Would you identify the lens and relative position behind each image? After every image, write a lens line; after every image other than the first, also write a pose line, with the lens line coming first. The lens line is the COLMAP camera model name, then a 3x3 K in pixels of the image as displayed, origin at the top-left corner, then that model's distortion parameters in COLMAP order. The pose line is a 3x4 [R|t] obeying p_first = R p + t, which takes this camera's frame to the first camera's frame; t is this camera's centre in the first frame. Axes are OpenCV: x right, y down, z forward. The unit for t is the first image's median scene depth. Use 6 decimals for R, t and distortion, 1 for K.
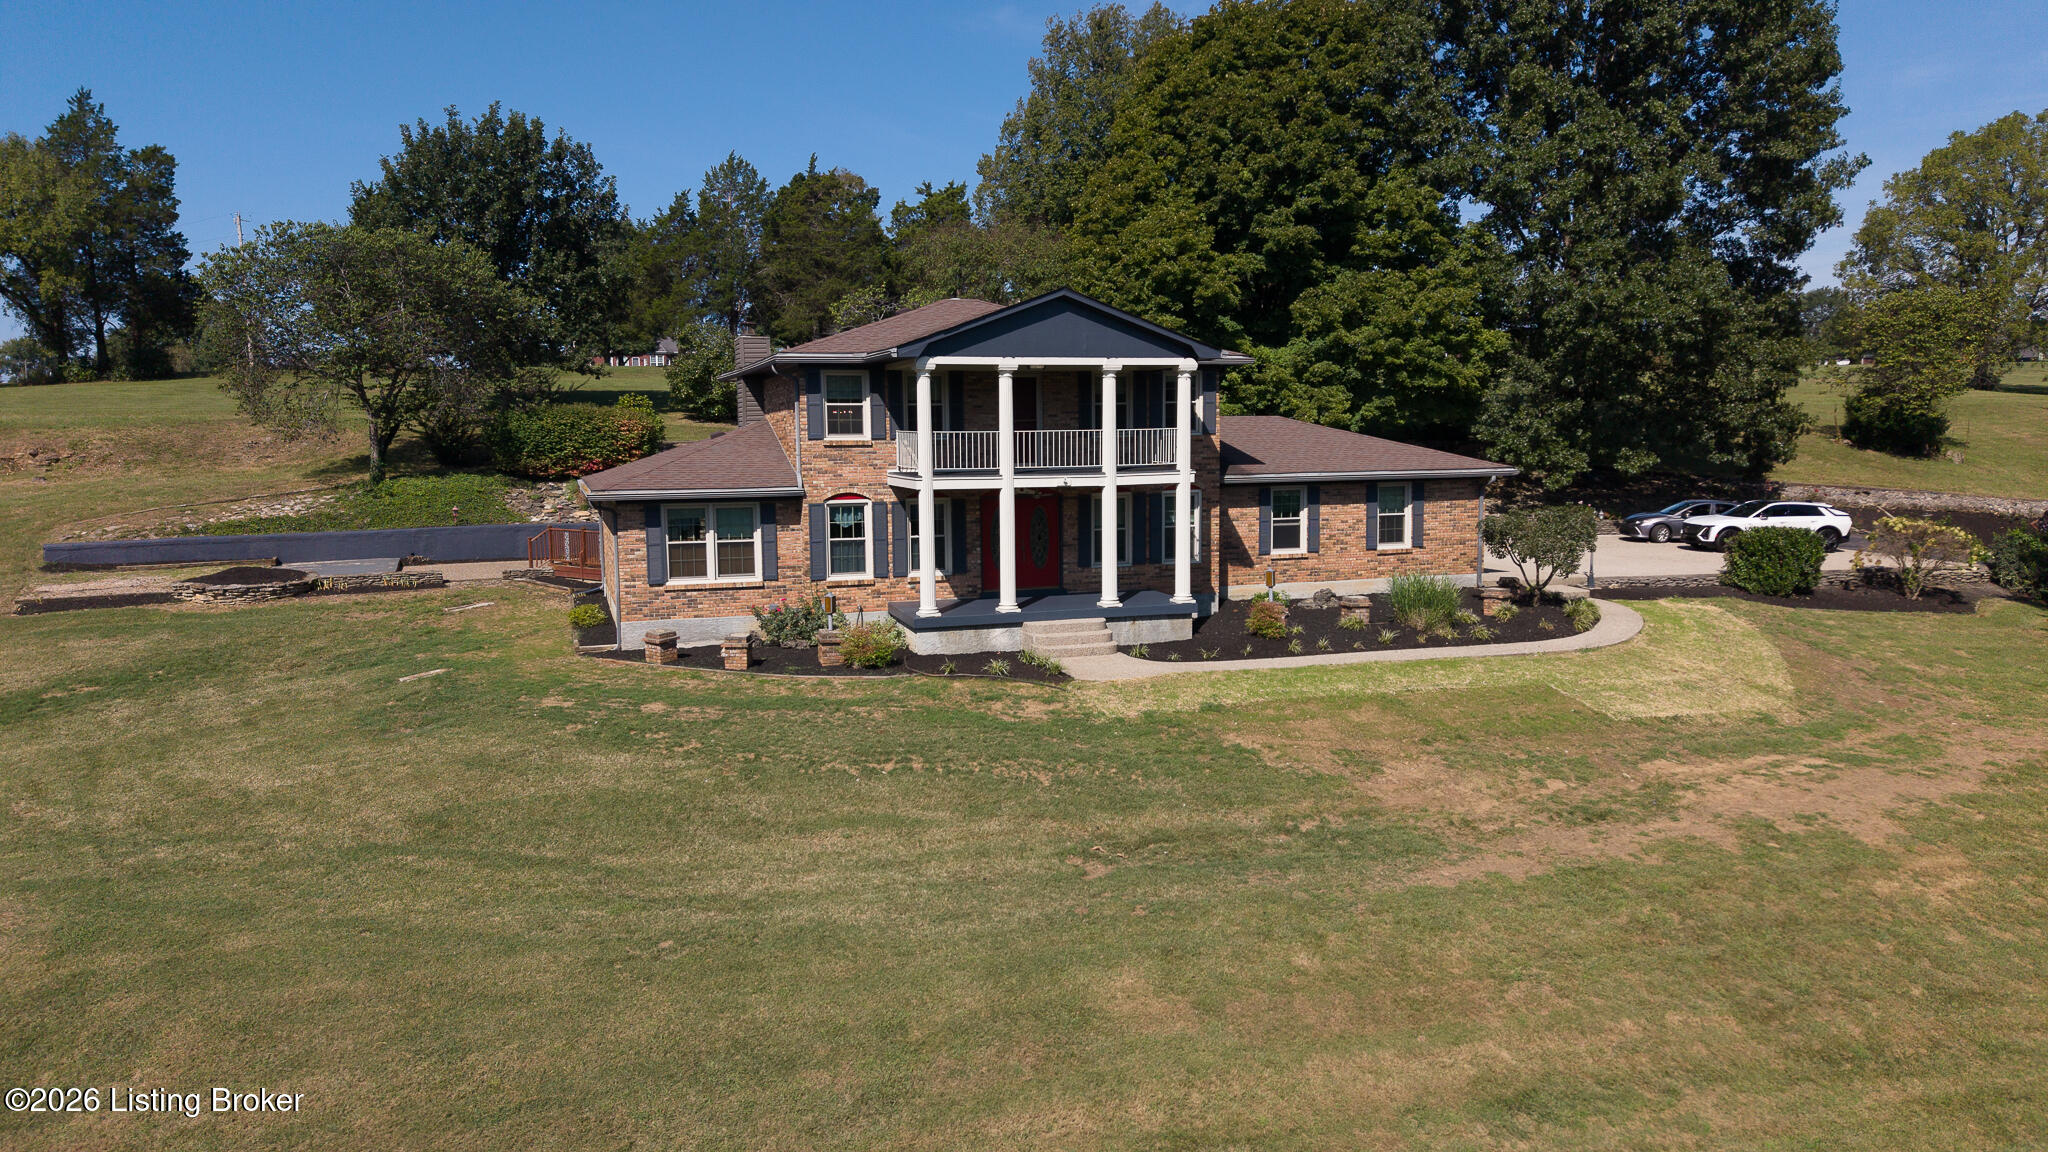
lens RADIAL K [[1350.8, 0, 1024.0], [0, 1350.8, 576.0], [0, 0, 1]] dist [0.037943, -0.039134]
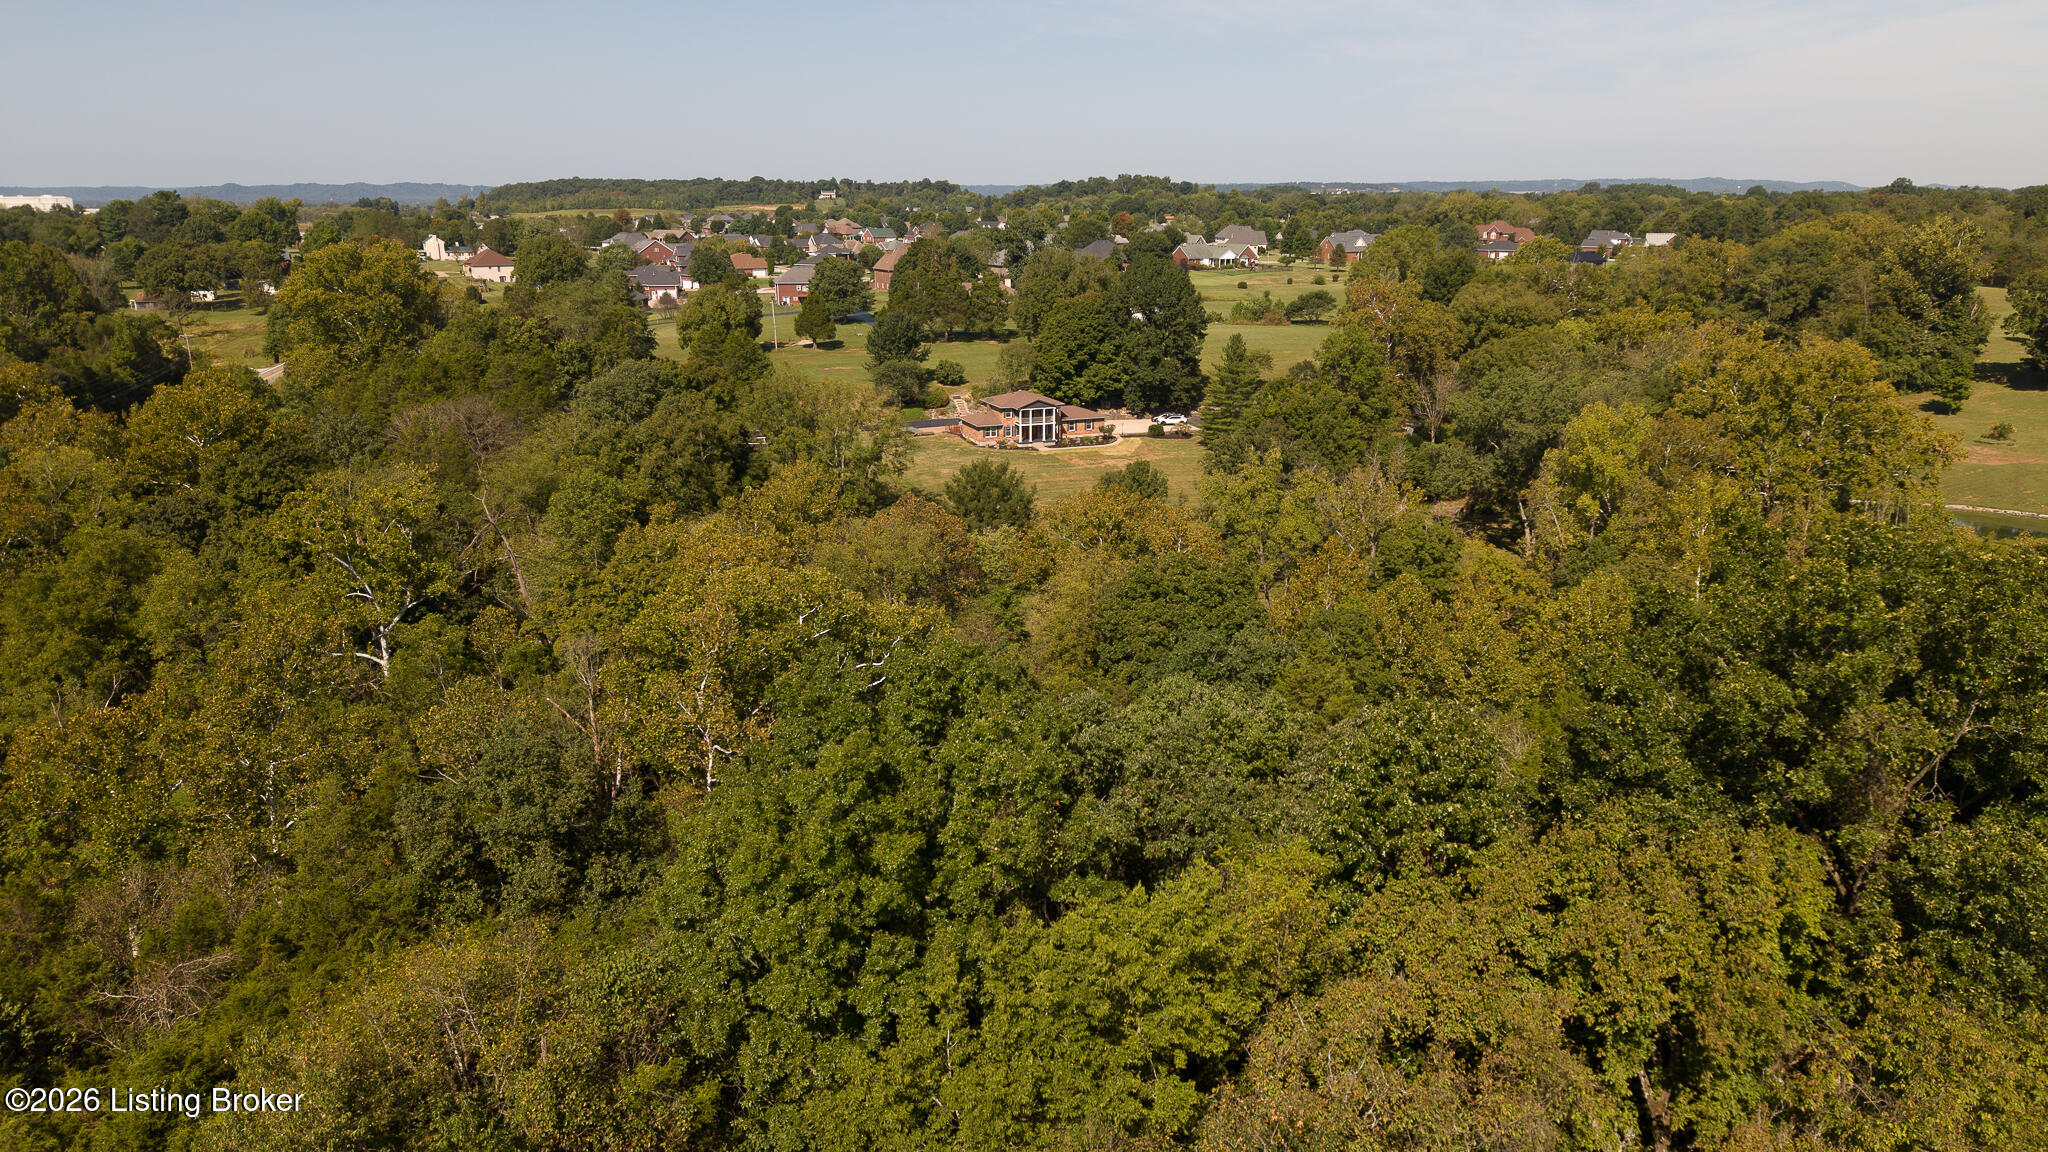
lens RADIAL K [[1337.3, 0, 1024.2], [0, 1337.3, 604.2], [0, 0, 1]] dist [0.038119, -0.050119]
pose [[0.999246, -0.005454, 0.038443, -0.295226], [-0.001908, 0.981996, 0.188895, -0.428840], [-0.038782, -0.188826, 0.981245, -5.675131]]
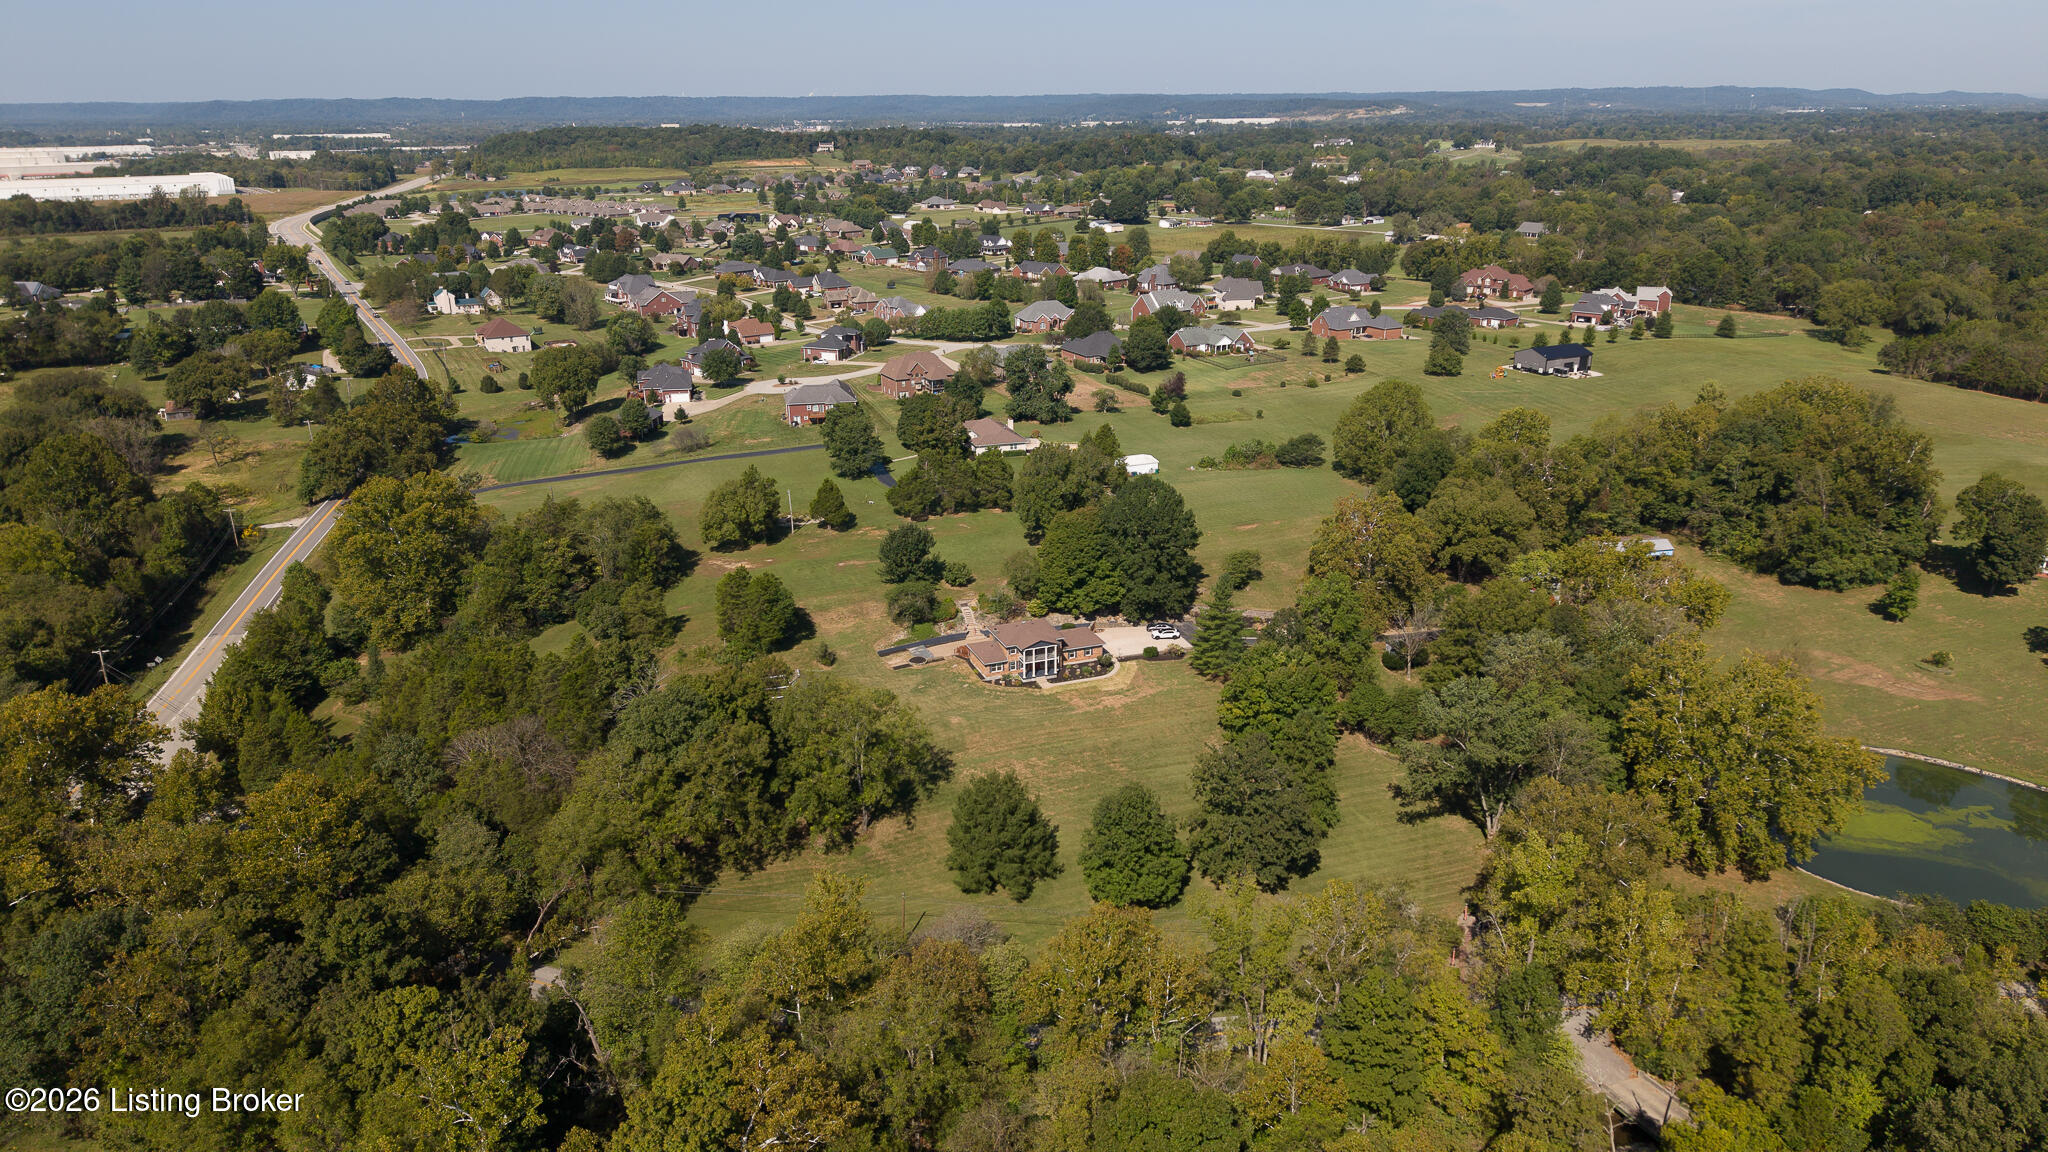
lens RADIAL K [[1337.3, 0, 1024.2], [0, 1337.3, 604.2], [0, 0, 1]] dist [0.038119, -0.050119]
pose [[0.999253, -0.012598, 0.036529, -0.310311], [0.003137, 0.968690, 0.248252, -2.080143], [-0.038513, -0.247952, 0.968006, -5.821183]]
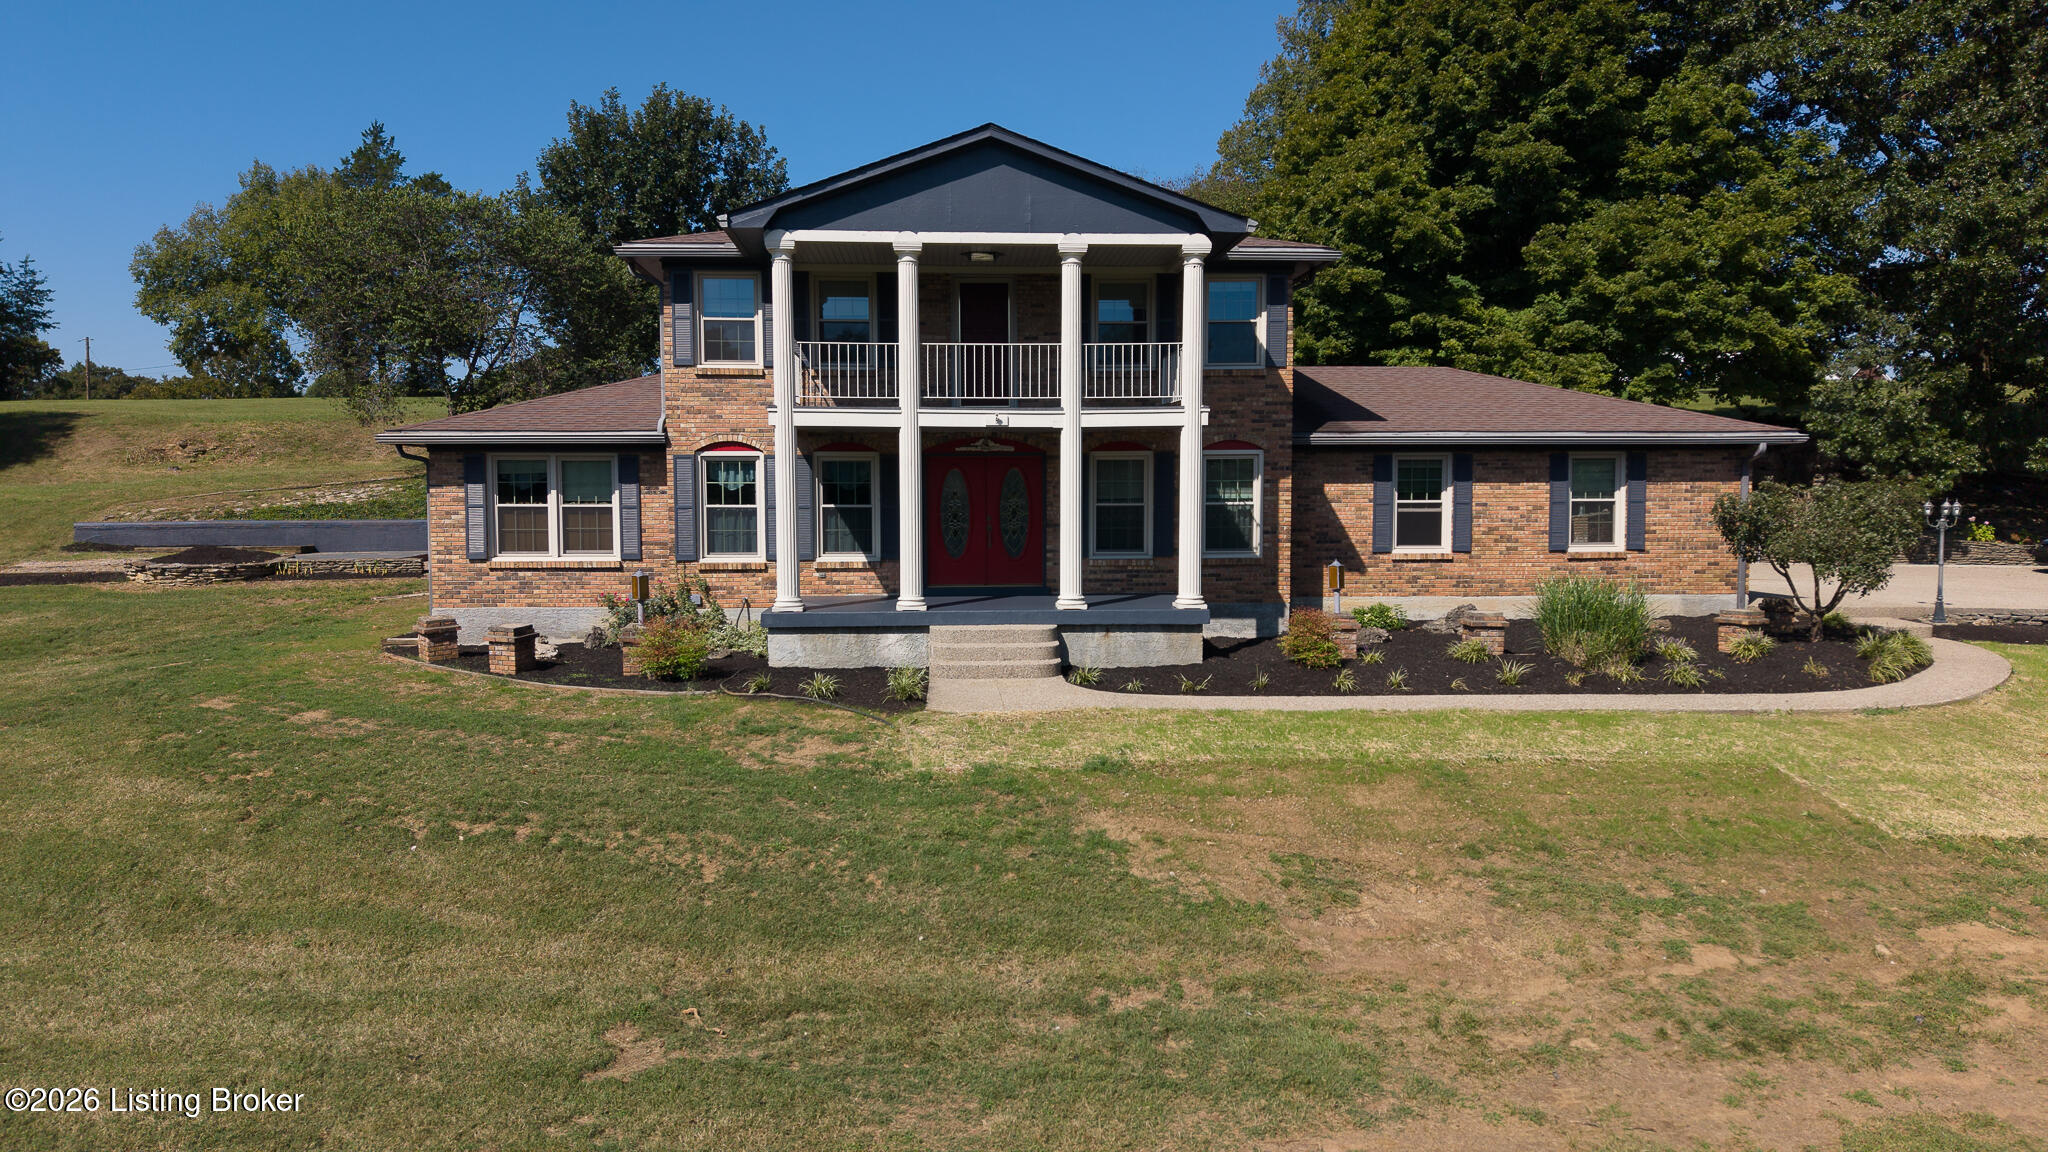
lens RADIAL K [[1359.8, 0, 1027.2], [0, 1359.8, 569.7], [0, 0, 1]] dist [0.012258, -0.001738]
pose [[0.965810, 0.024227, -0.258117, 0.189755], [-0.035348, 0.998632, -0.038534, 0.026242], [0.256831, 0.046340, 0.965345, 0.303768]]
